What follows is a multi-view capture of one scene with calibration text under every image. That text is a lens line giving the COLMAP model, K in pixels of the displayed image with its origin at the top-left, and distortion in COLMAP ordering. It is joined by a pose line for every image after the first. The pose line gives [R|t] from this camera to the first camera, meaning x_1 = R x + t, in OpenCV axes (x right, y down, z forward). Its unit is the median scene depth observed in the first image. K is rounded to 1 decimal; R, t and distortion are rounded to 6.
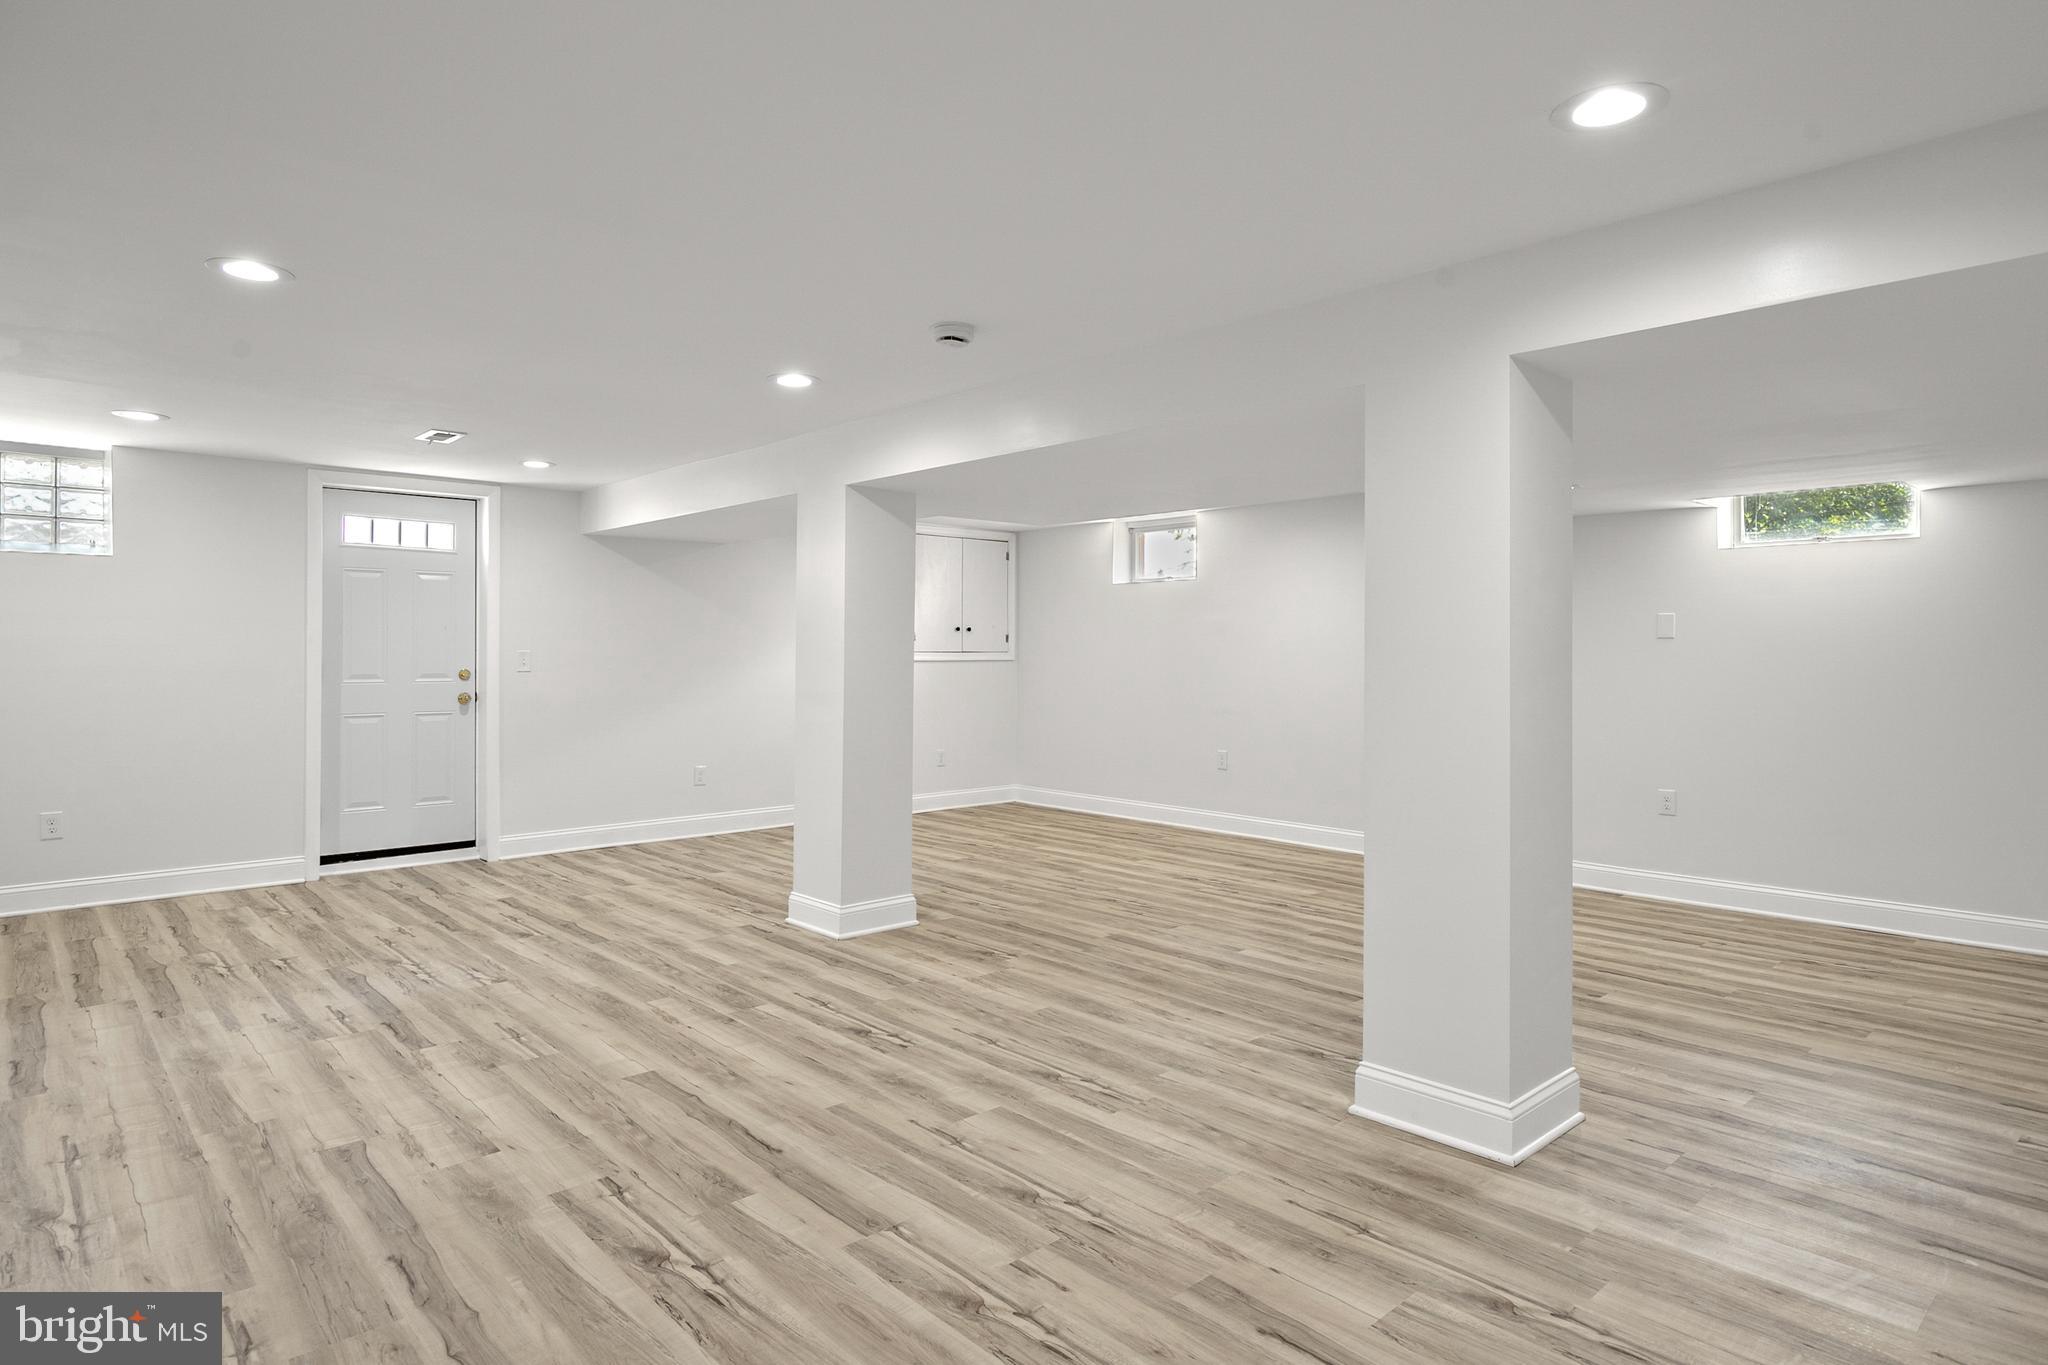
lens RADIAL K [[1151.8, 0, 1016.6], [0, 1151.8, 670.7], [0, 0, 1]] dist [-0.005422, 0.002502]
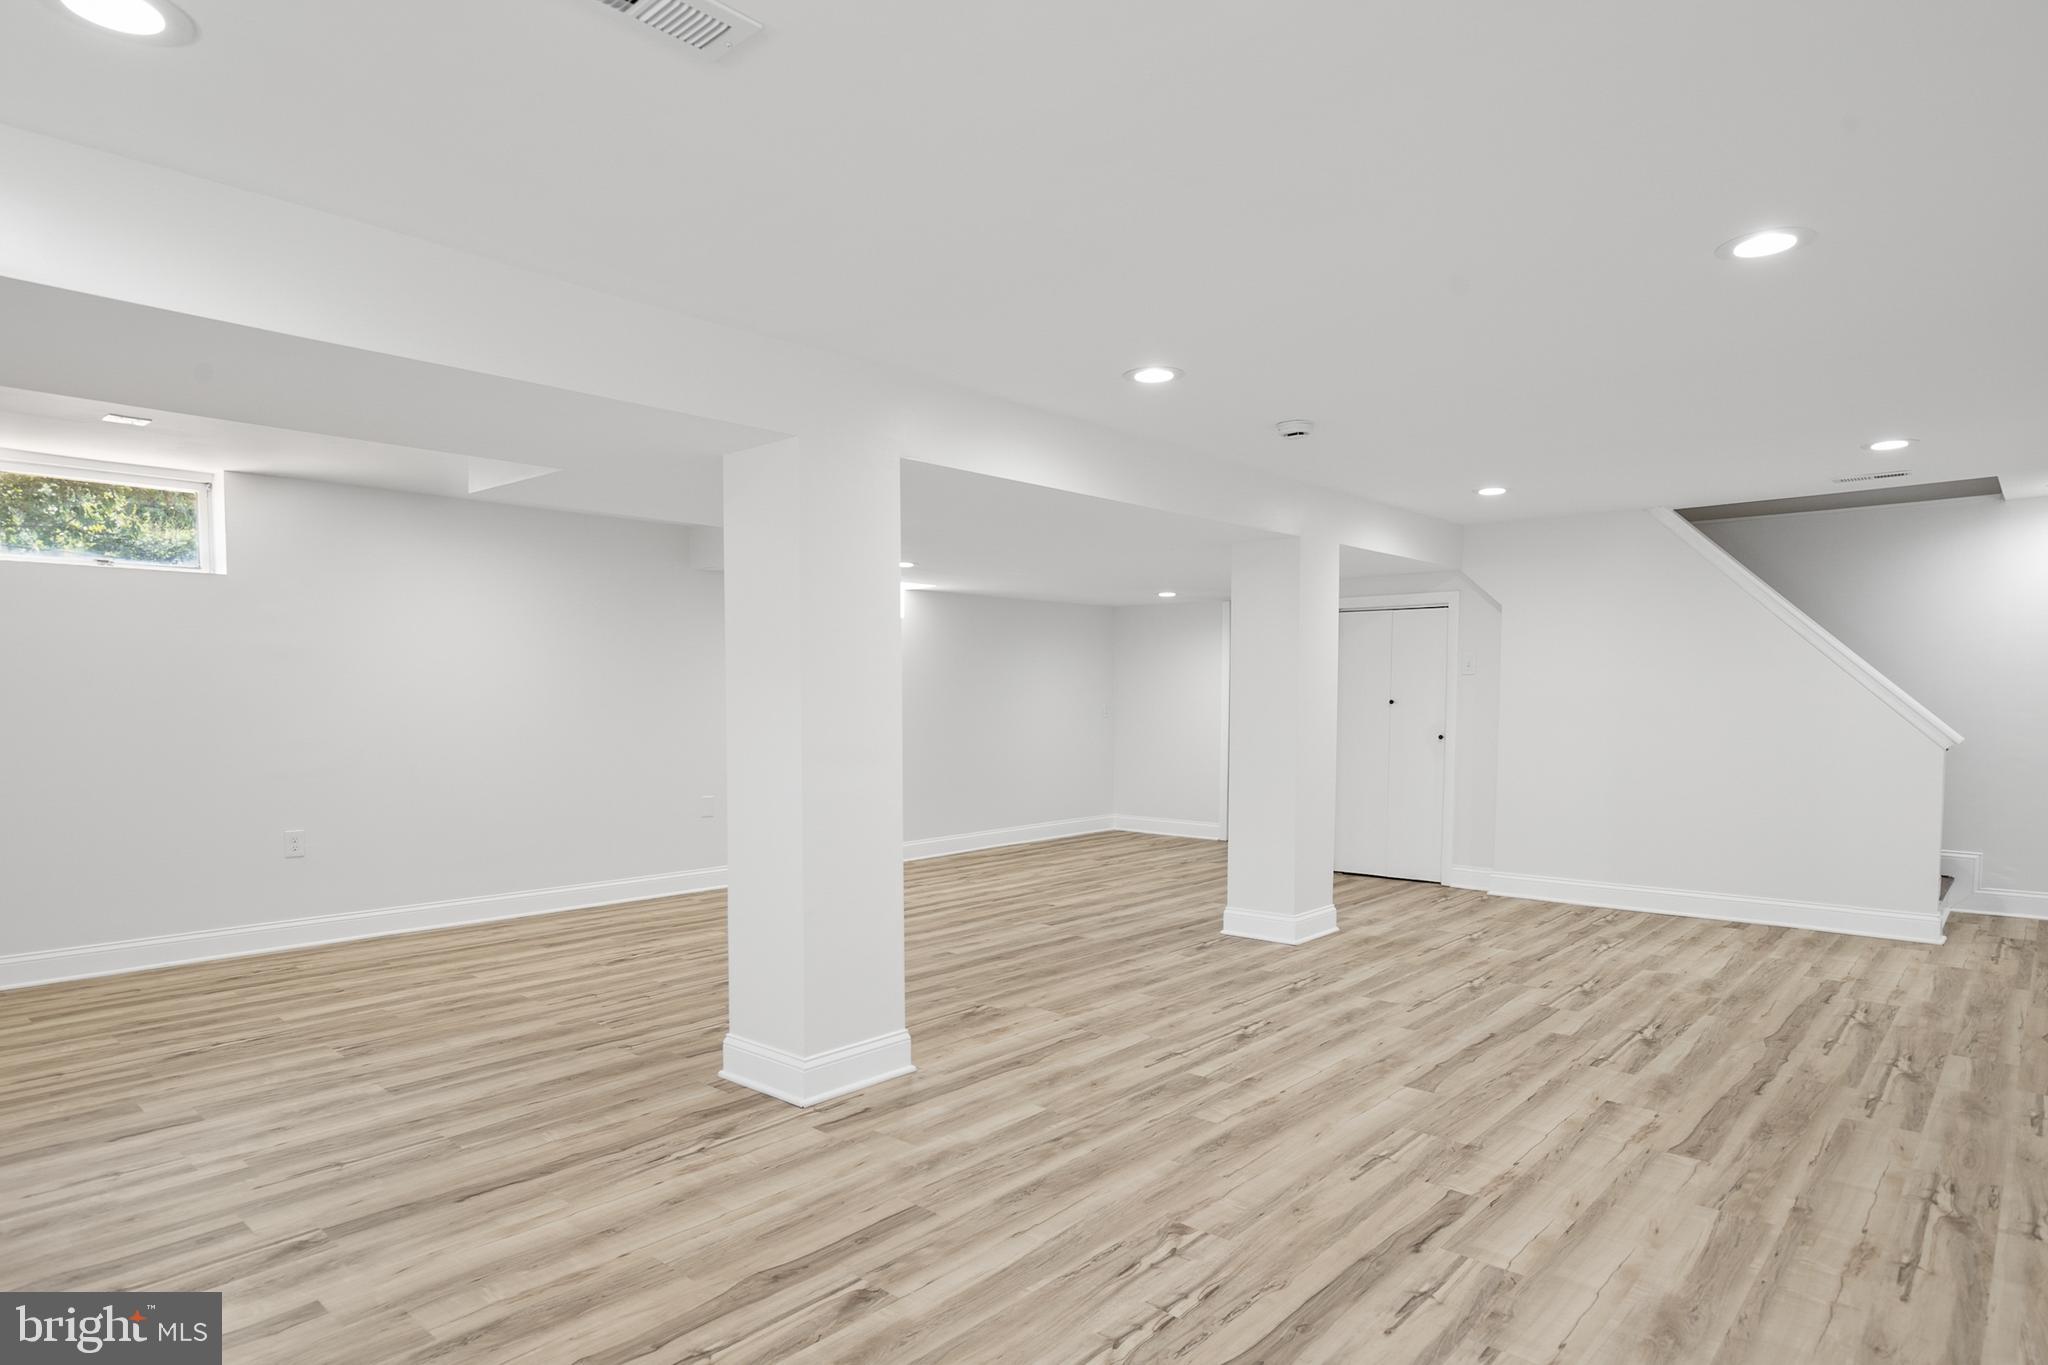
lens RADIAL K [[1151.8, 0, 1016.3], [0, 1151.8, 689.9], [0, 0, 1]] dist [-0.005422, 0.002502]
pose [[-0.098639, -0.000829, 0.995123, -1.543202], [0.014980, 0.999885, 0.002318, -0.038347], [-0.995011, 0.015135, -0.098615, 1.663676]]
